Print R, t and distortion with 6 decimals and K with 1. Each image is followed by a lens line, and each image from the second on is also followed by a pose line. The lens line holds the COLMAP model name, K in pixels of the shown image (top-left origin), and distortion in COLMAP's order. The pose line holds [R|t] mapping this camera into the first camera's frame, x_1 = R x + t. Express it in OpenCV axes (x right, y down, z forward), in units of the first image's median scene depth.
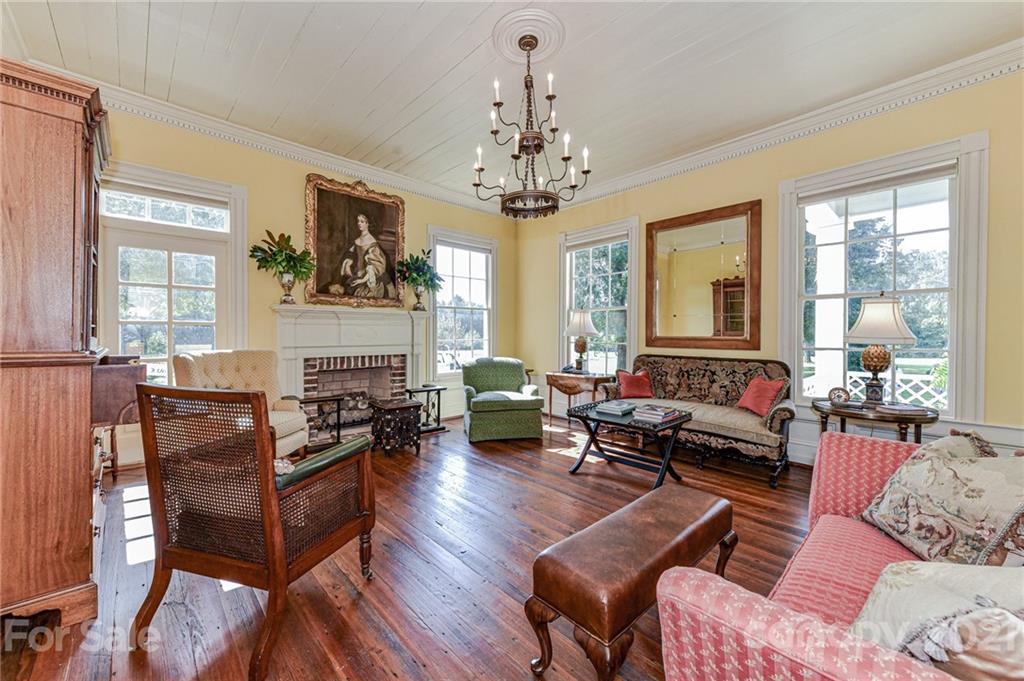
lens RADIAL K [[400.1, 0, 510.2], [0, 400.1, 335.7], [0, 0, 1]] dist [-0.000030, -0.000898]
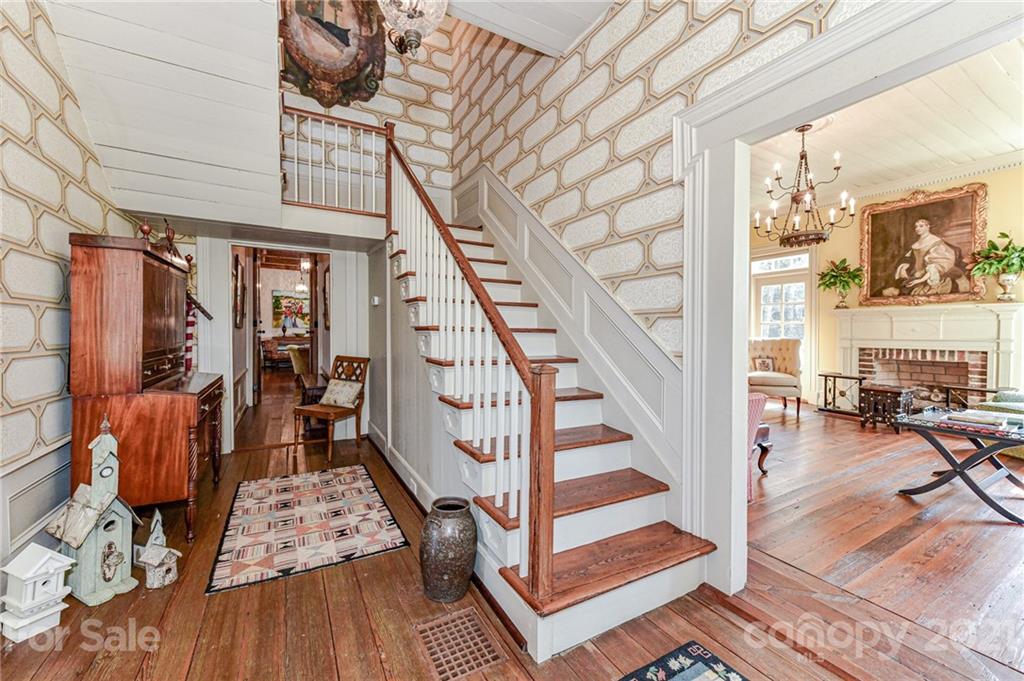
lens RADIAL K [[400.1, 0, 509.3], [0, 400.1, 337.1], [0, 0, 1]] dist [-0.000030, -0.000898]
pose [[-0.251376, 0.012685, -0.967806, 0.973015], [-0.007353, 0.999860, 0.015015, 0.008770], [0.967862, 0.010891, -0.251248, 0.193398]]
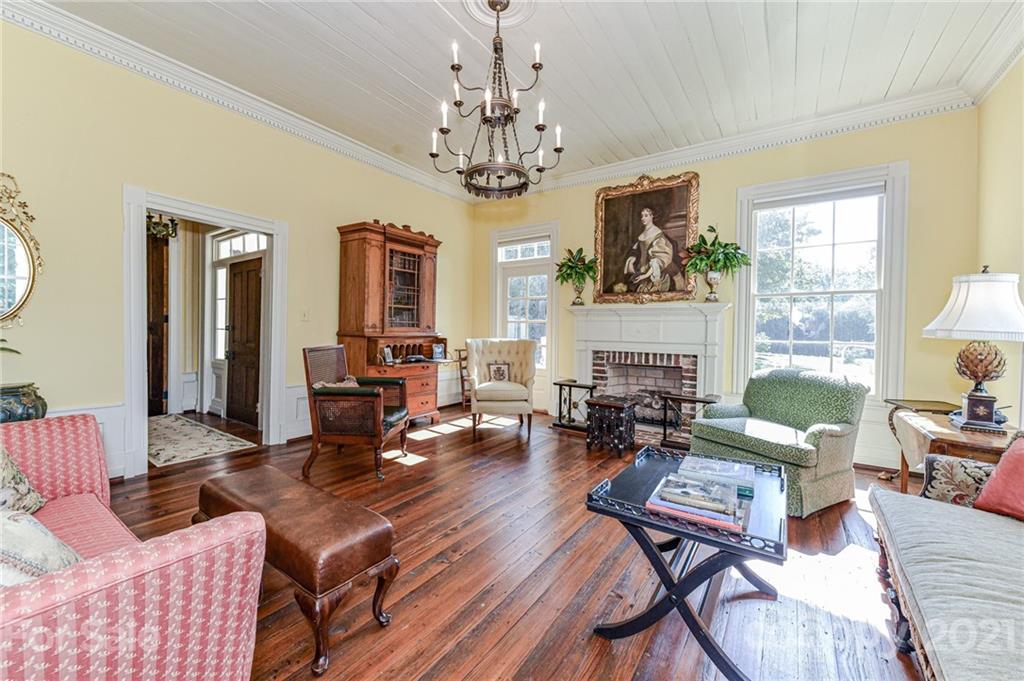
lens RADIAL K [[400.1, 0, 511.3], [0, 400.1, 336.5], [0, 0, 1]] dist [-0.000030, -0.000898]
pose [[0.203221, 0.018482, -0.978959, 0.530181], [-0.020938, 0.999675, 0.014527, 0.003229], [0.978909, 0.017545, 0.203542, 0.485940]]
